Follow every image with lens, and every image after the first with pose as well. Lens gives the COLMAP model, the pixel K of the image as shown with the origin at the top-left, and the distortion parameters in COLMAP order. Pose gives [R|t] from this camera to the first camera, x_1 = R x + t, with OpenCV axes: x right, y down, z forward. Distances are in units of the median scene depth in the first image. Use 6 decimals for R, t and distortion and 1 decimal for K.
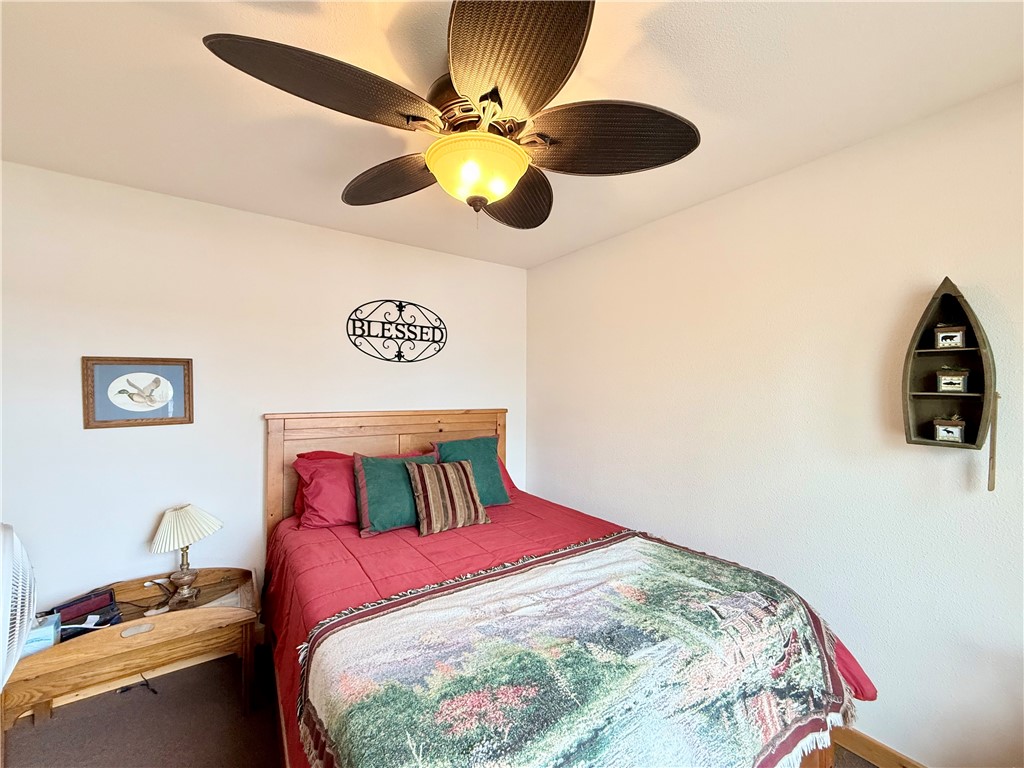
lens RADIAL K [[406.8, 0, 510.1], [0, 406.8, 384.8], [0, 0, 1]] dist [0.000572, -0.000382]
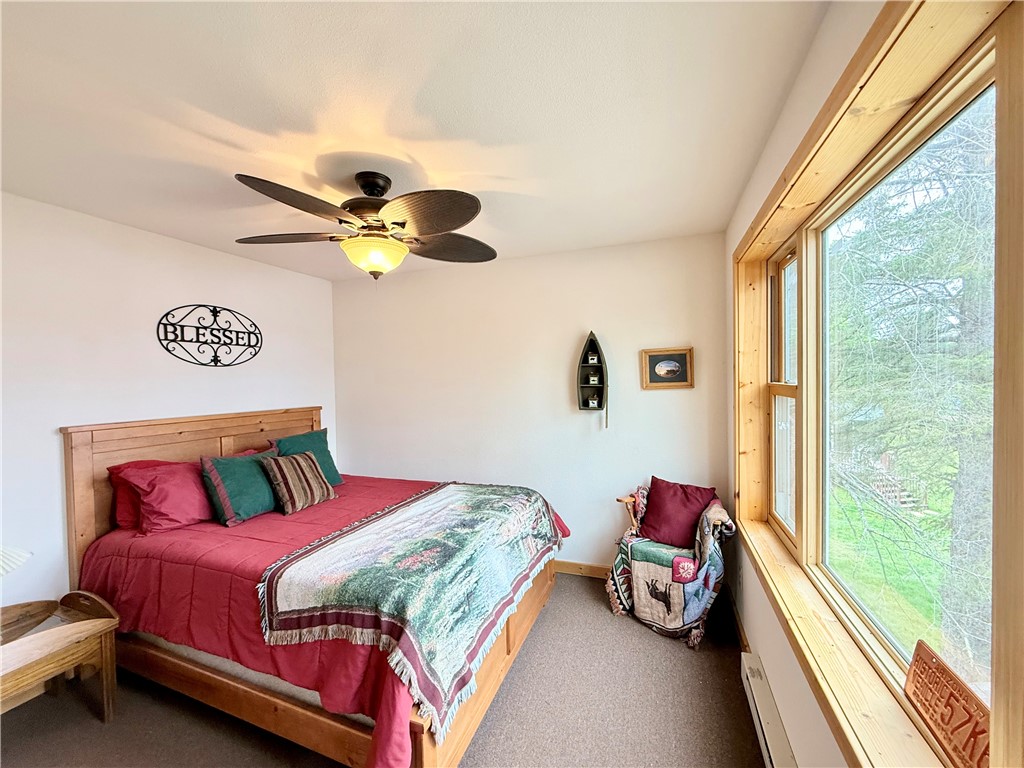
lens RADIAL K [[406.8, 0, 510.1], [0, 406.8, 384.8], [0, 0, 1]] dist [0.000572, -0.000382]
pose [[0.825138, -0.031519, 0.564052, -0.255406], [0.019894, 0.999444, 0.026746, -0.024205], [-0.564581, -0.010848, 0.825306, -0.271481]]
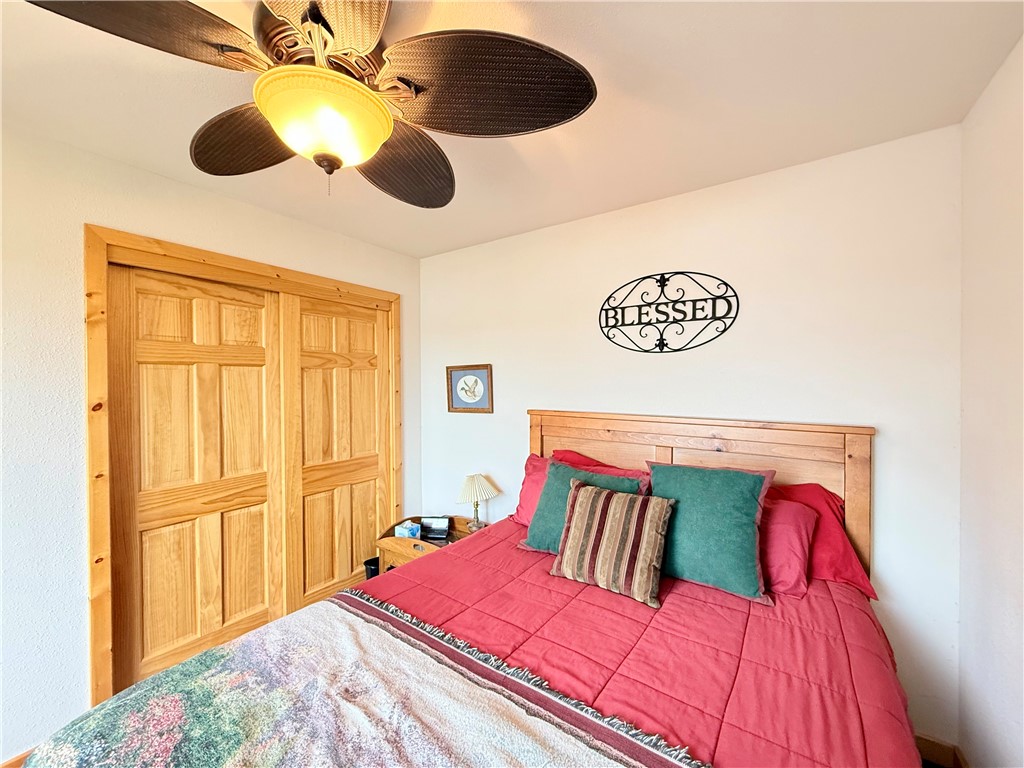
lens RADIAL K [[406.8, 0, 510.1], [0, 406.8, 384.8], [0, 0, 1]] dist [0.000572, -0.000382]
pose [[0.351704, 0.001448, -0.936110, 0.373754], [0.011977, 0.999910, 0.006046, -0.003293], [0.936035, -0.013338, 0.351655, 0.485378]]
